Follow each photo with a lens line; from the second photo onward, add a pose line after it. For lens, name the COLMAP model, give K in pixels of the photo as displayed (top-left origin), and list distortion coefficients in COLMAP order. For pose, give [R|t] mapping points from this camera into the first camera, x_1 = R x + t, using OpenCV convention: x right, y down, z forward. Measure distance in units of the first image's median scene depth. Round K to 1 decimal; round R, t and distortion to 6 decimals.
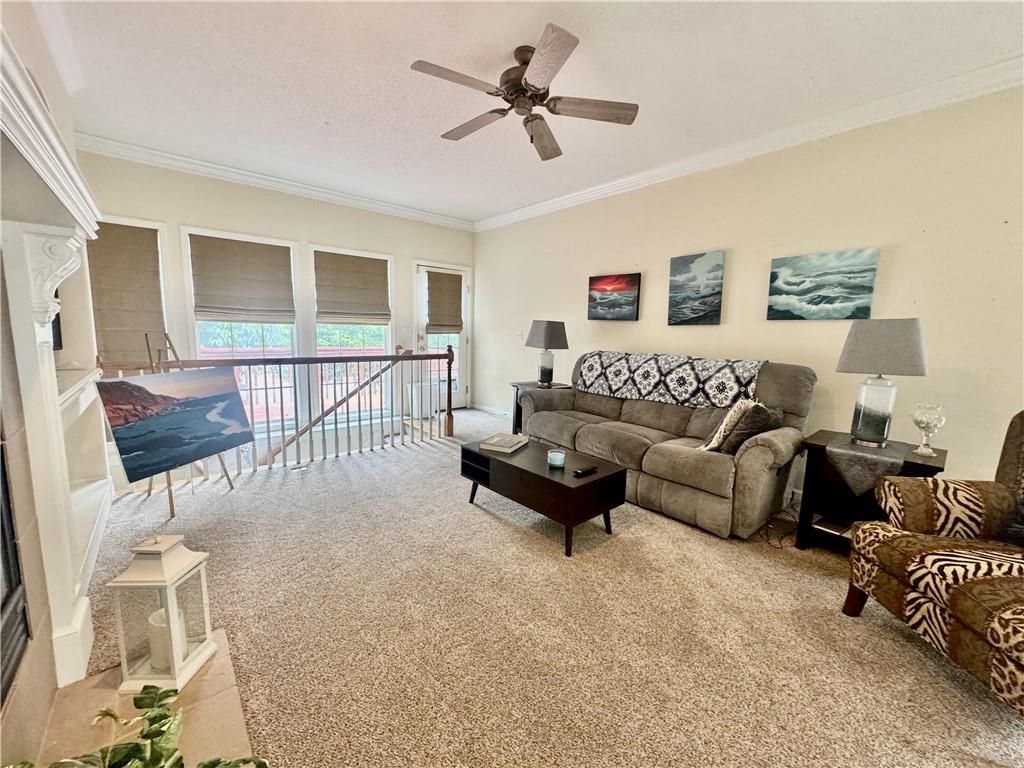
lens RADIAL K [[408.5, 0, 511.7], [0, 408.5, 383.4], [0, 0, 1]] dist [-0.004349, 0.000727]
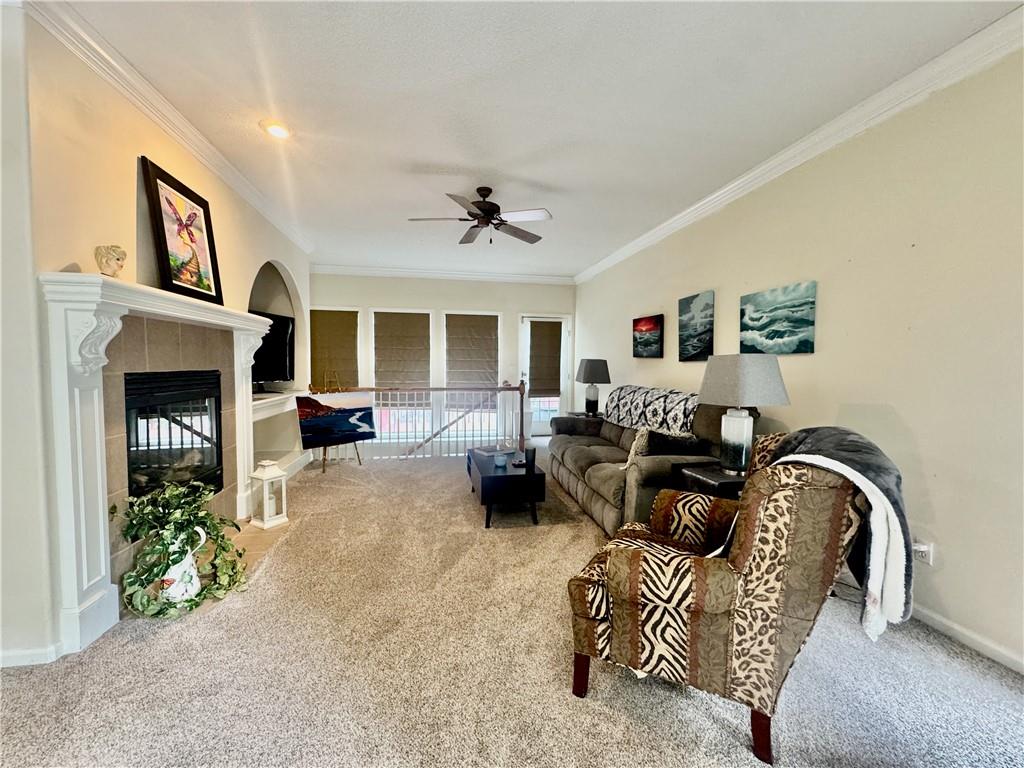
lens RADIAL K [[408.5, 0, 511.7], [0, 408.5, 383.4], [0, 0, 1]] dist [-0.004349, 0.000727]
pose [[0.867723, 0.007596, -0.496990, 0.648241], [-0.052556, 0.995680, -0.076543, 0.022190], [0.494262, 0.092538, 0.864374, -0.154541]]
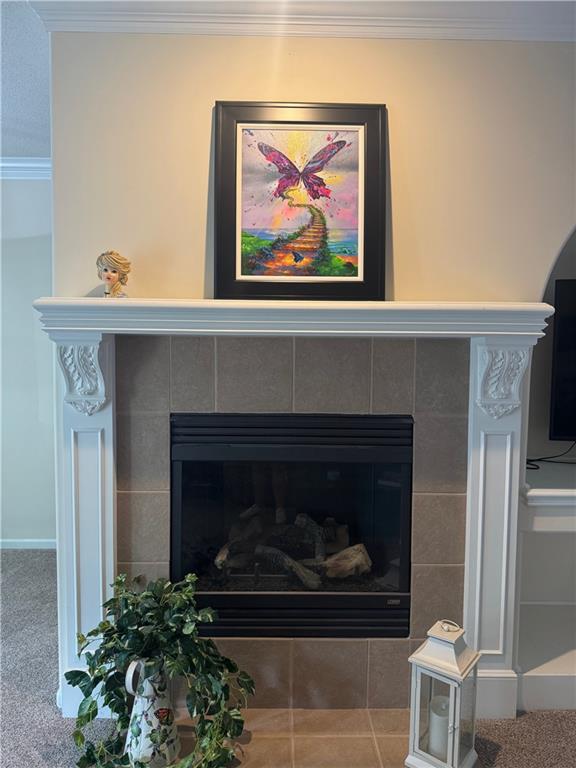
lens RADIAL K [[525.3, 0, 288.0], [0, 525.3, 384.0], [0, 0, 1]] dist [0.106859, -0.156053]
pose [[-0.638429, 0.021147, -0.769390, 0.180229], [-0.125752, 0.983325, 0.131374, -0.155024], [0.759339, 0.180626, -0.625123, 0.630703]]
